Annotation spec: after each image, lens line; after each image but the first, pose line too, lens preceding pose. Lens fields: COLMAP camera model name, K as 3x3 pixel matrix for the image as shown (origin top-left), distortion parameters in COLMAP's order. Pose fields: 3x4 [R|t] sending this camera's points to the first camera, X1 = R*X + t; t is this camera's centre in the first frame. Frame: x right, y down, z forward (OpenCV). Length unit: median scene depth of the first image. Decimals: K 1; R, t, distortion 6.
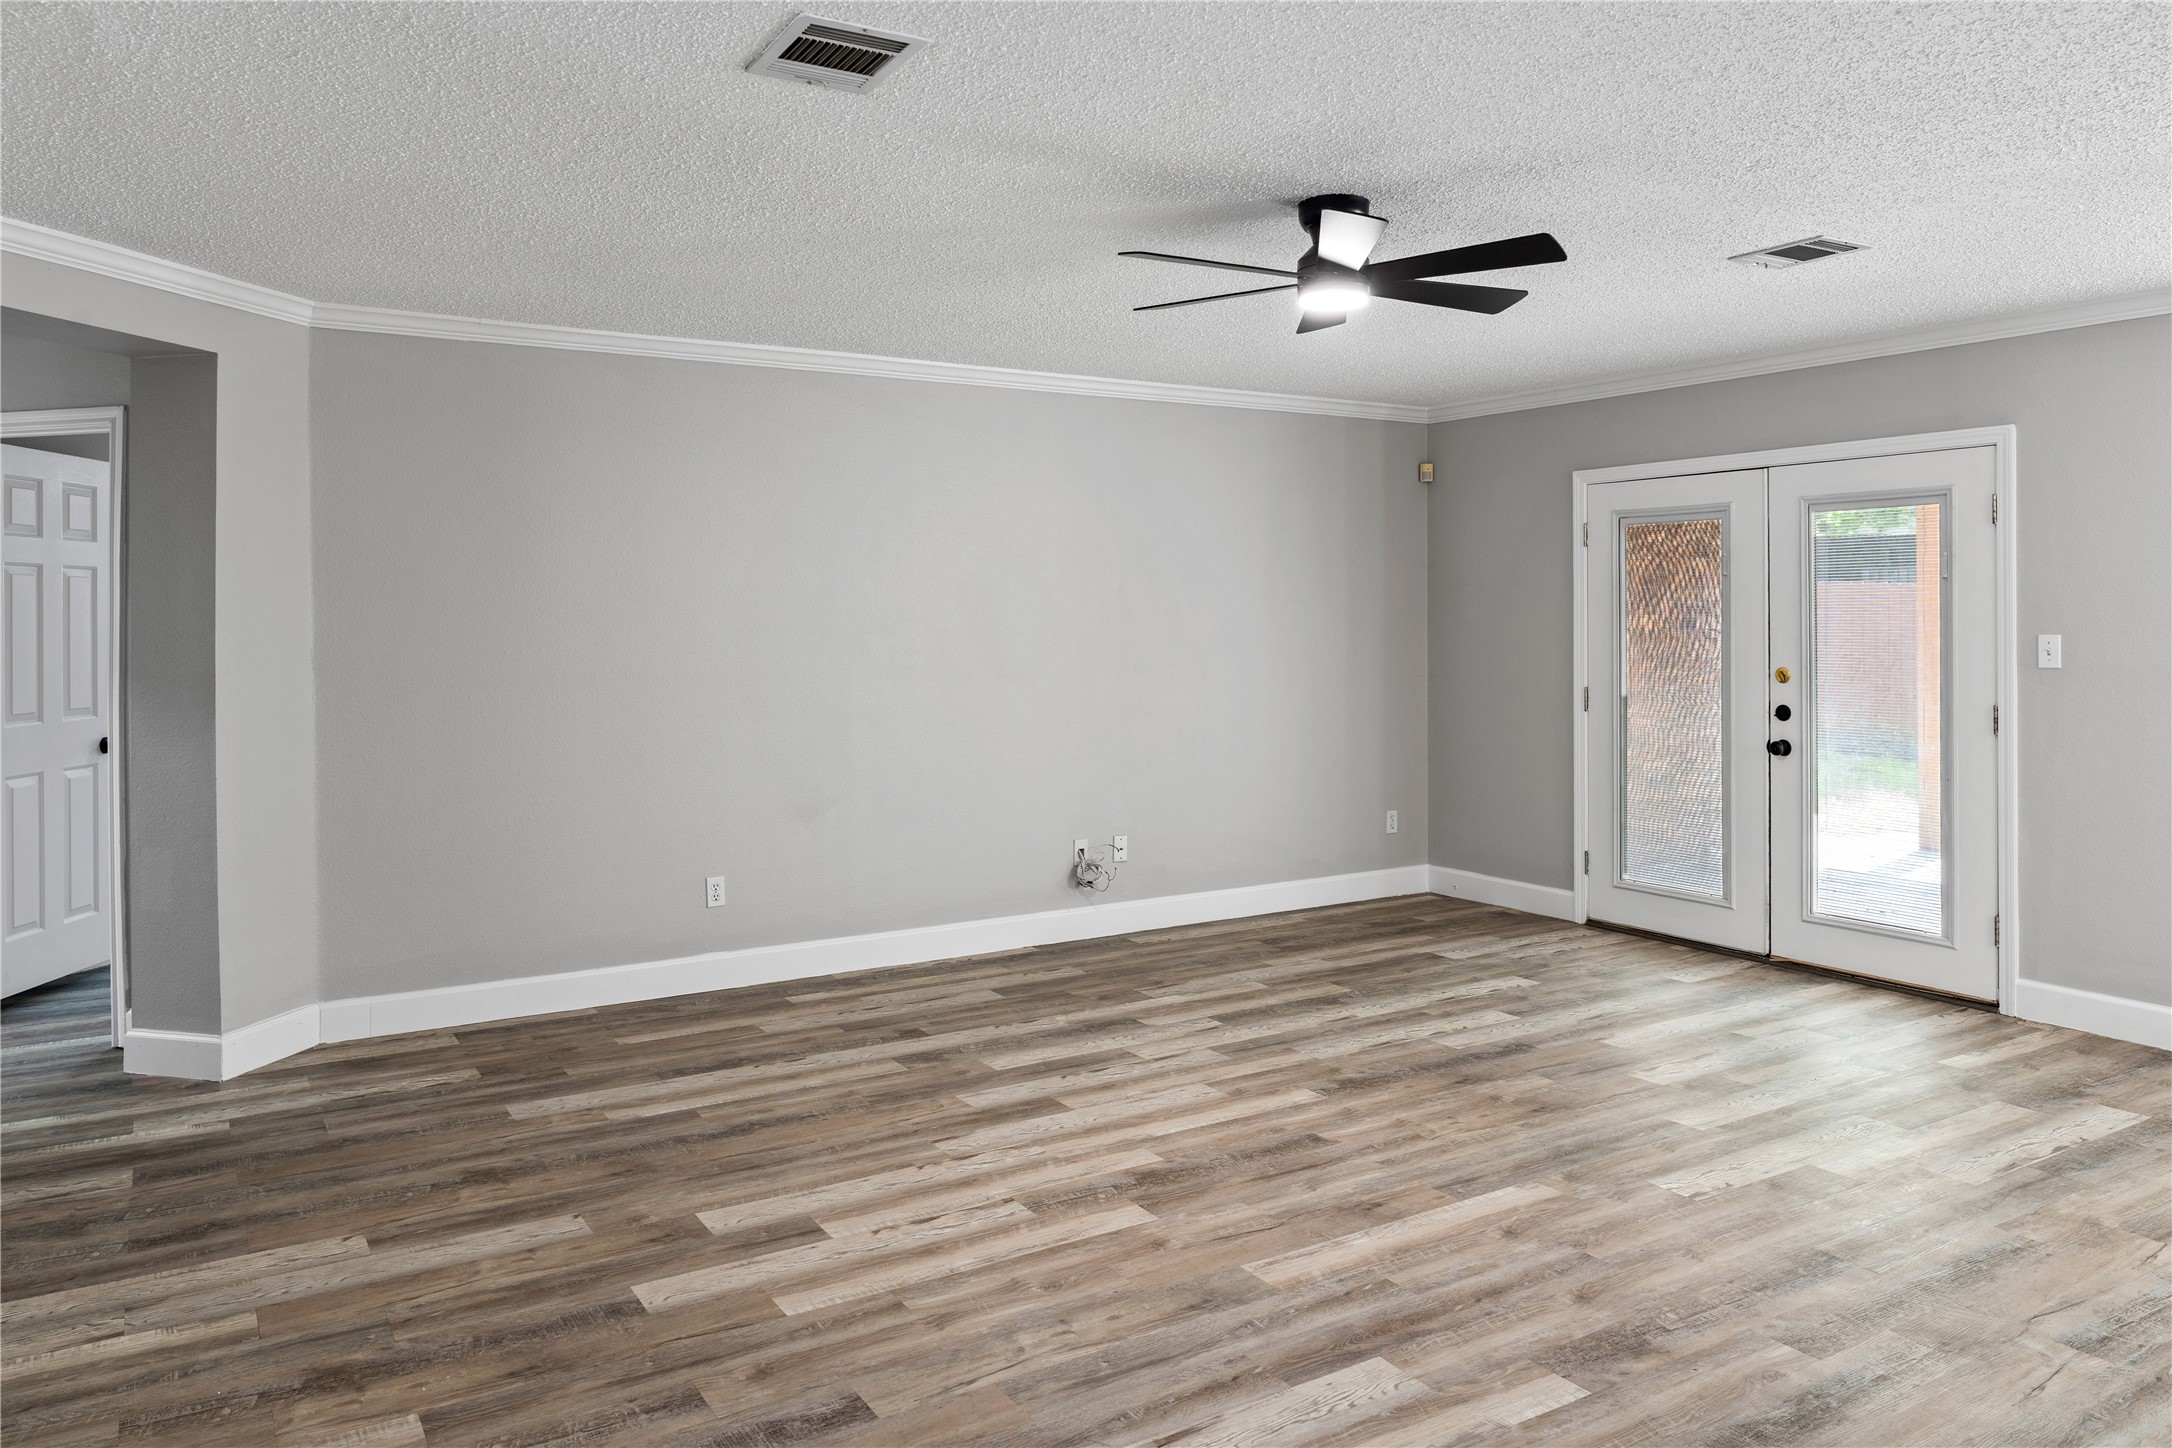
lens RADIAL K [[1508.0, 0, 1090.9], [0, 1508.0, 619.7], [0, 0, 1]] dist [-0.007267, -0.003926]
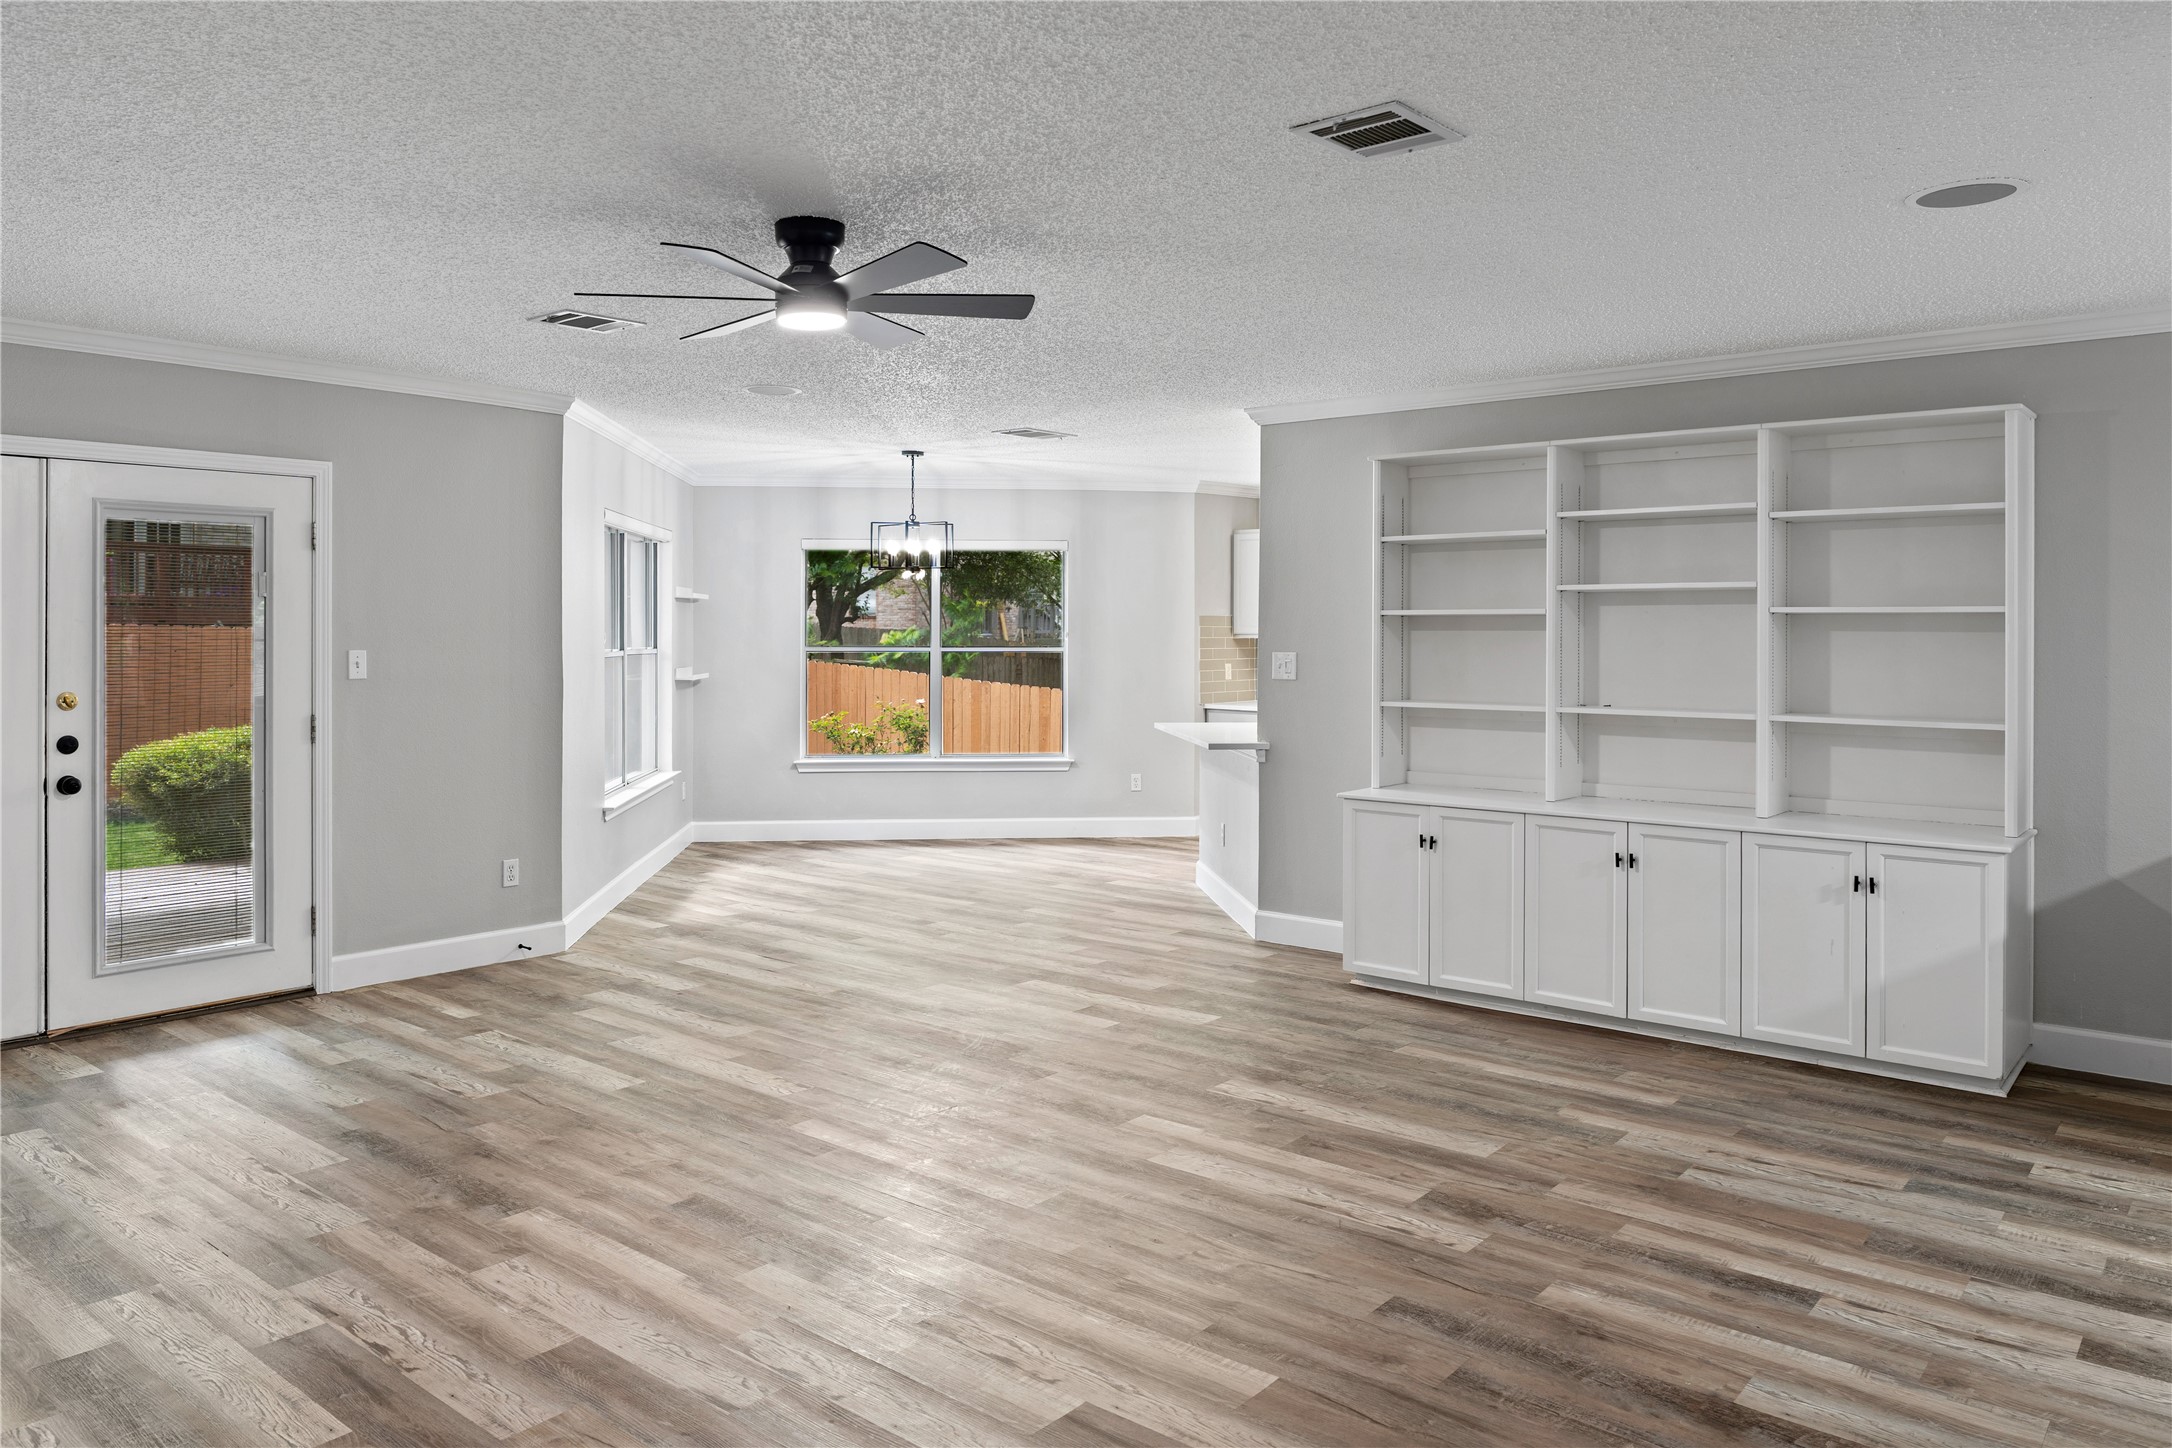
lens RADIAL K [[1467.5, 0, 1081.7], [0, 1467.5, 680.0], [0, 0, 1]] dist [-0.008116, -0.002979]
pose [[-0.311561, -0.027097, 0.949840, -0.770565], [0.000934, 0.999584, 0.028823, 0.001480], [-0.950226, 0.009867, -0.311406, 1.057421]]
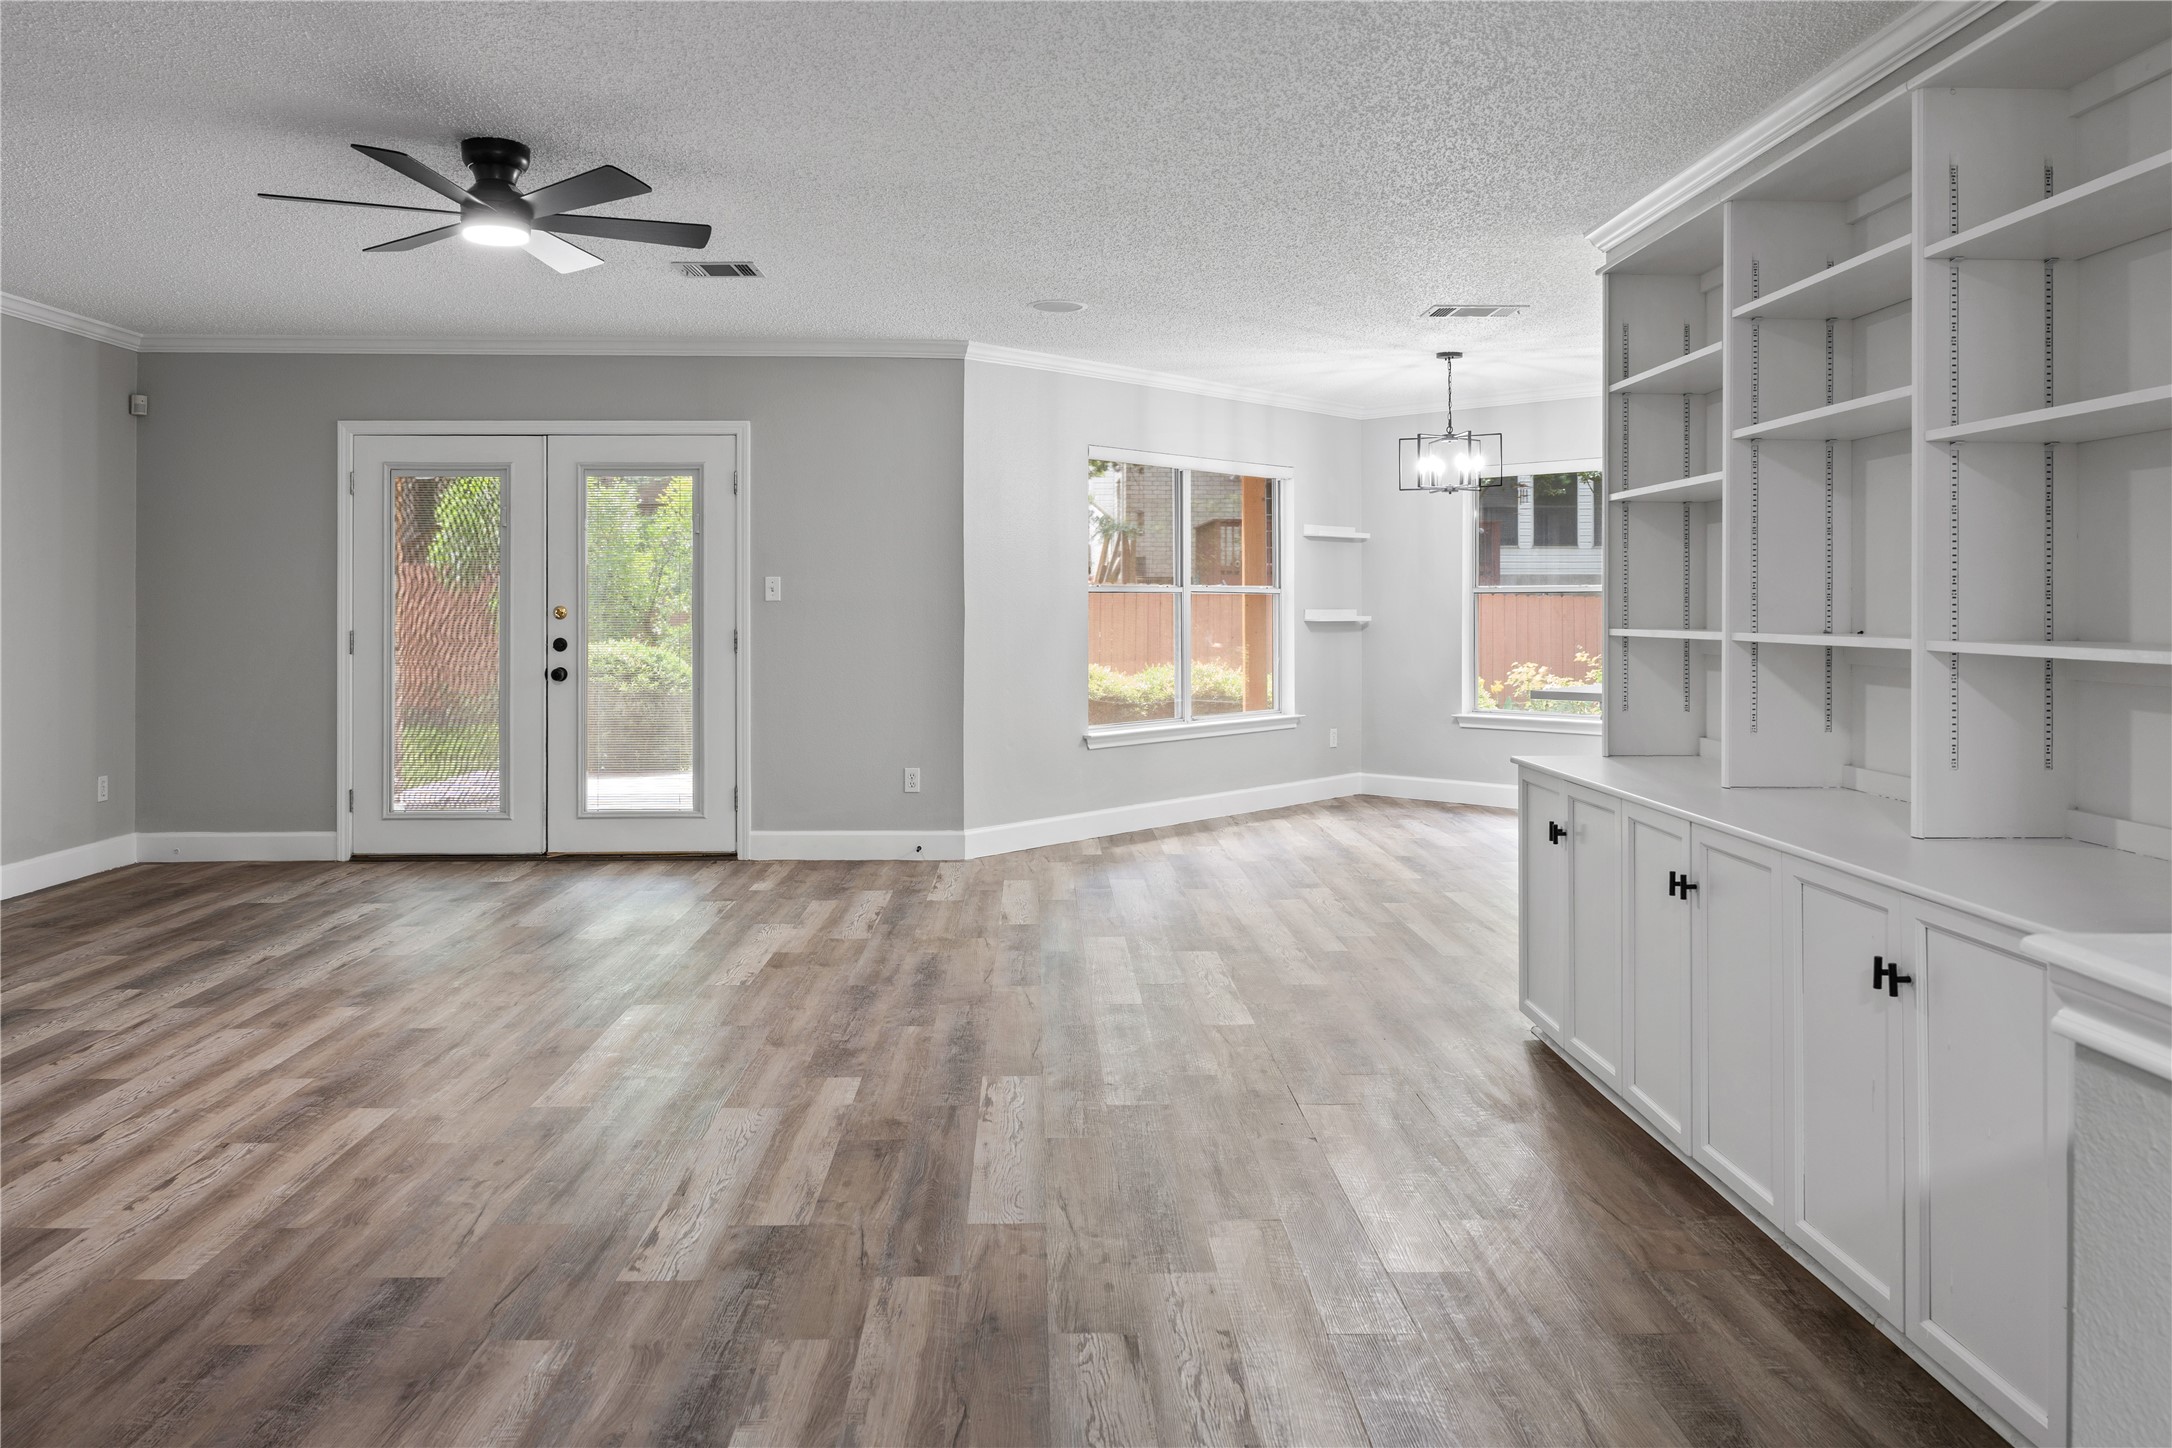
lens RADIAL K [[1497.8, 0, 1086.9], [0, 1497.8, 626.9], [0, 0, 1]] dist [-0.004275, -0.005715]
pose [[0.500238, -0.007847, 0.865852, -0.520948], [0.001311, 0.999965, 0.008306, 0.057738], [-0.865887, -0.003020, 0.500231, 0.084234]]
